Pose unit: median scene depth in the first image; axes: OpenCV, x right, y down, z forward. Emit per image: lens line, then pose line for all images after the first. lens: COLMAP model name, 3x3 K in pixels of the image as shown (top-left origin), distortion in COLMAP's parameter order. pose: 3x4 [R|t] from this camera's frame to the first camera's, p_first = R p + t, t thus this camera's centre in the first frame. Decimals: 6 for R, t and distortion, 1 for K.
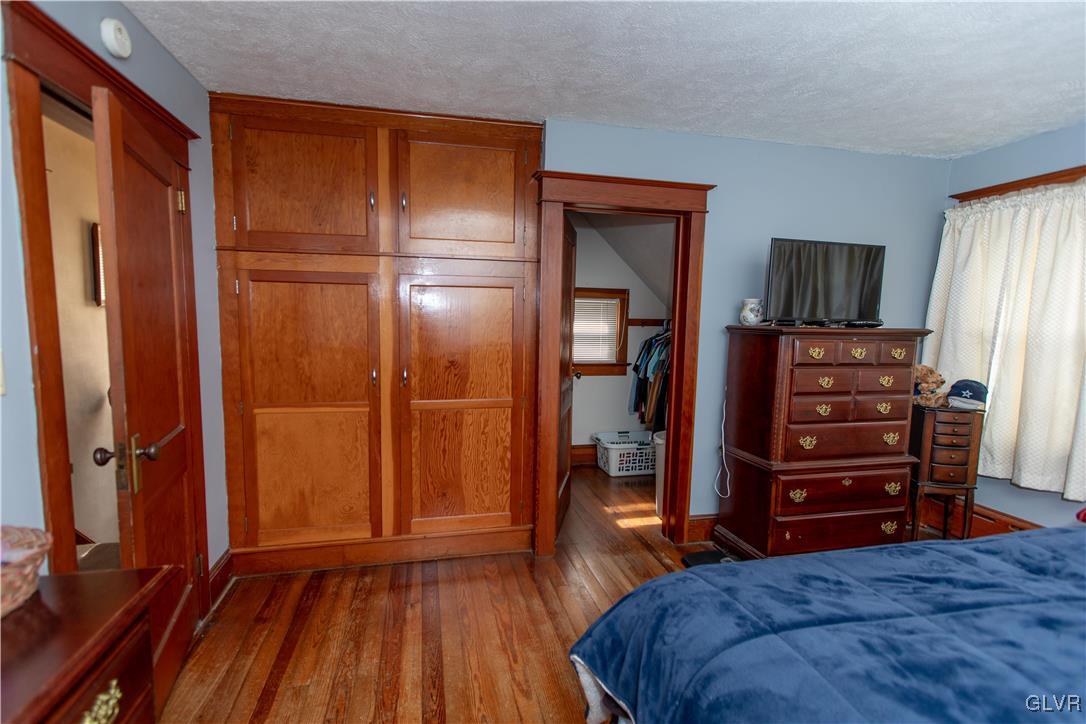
lens RADIAL K [[476.9, 0, 538.6], [0, 476.9, 363.3], [0, 0, 1]] dist [0.000849, 0.000256]
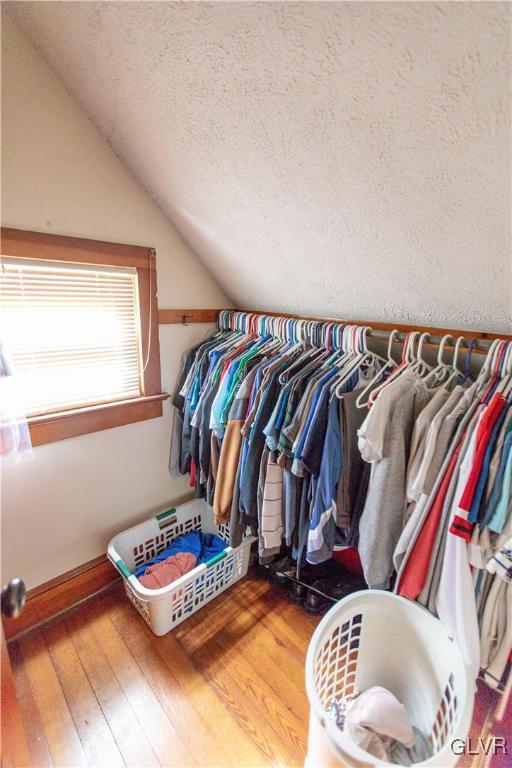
lens RADIAL K [[337.3, 0, 255.8], [0, 337.3, 385.3], [0, 0, 1]] dist [0.000849, 0.000256]
pose [[0.851766, -0.129706, 0.507614, 0.092391], [0.027883, 0.978720, 0.203297, -0.093272], [-0.523181, -0.159007, 0.837257, 0.689313]]
